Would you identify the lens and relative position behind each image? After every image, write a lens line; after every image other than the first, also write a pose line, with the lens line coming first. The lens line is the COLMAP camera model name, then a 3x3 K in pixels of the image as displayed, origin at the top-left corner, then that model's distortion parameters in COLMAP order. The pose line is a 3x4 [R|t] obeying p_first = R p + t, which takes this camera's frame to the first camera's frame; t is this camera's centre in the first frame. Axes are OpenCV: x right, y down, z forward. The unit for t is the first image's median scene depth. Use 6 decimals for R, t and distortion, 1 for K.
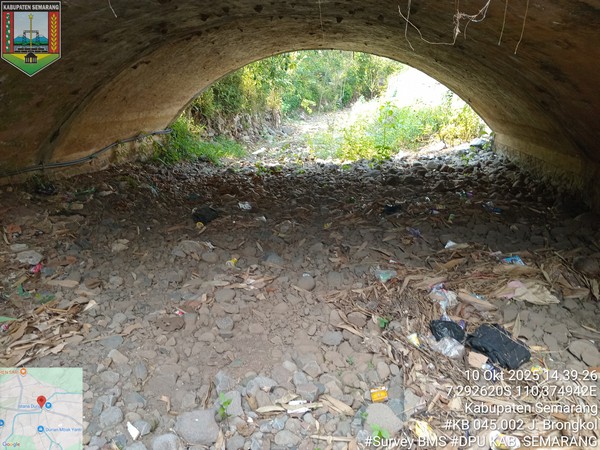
lens RADIAL K [[446.9, 0, 300.4], [0, 446.9, 226.1], [0, 0, 1]] dist [0.026756, -0.005174]
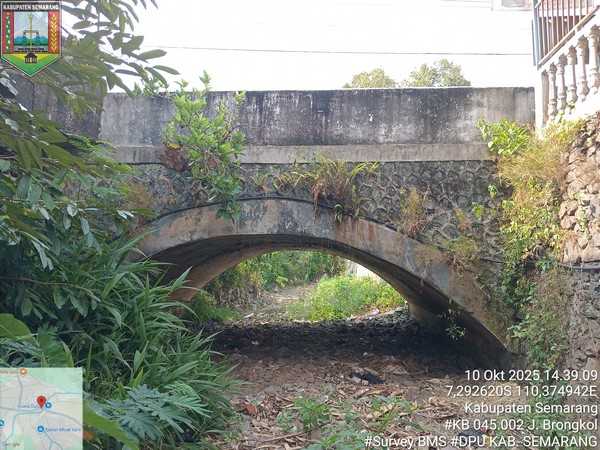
lens RADIAL K [[446.9, 0, 299.5], [0, 446.9, 225.9], [0, 0, 1]] dist [0.026756, -0.005174]
pose [[0.997447, 0.022381, 0.067813, -0.051074], [0.004402, 0.928538, -0.371212, 0.105725], [-0.071275, 0.370563, 0.926068, -0.456022]]
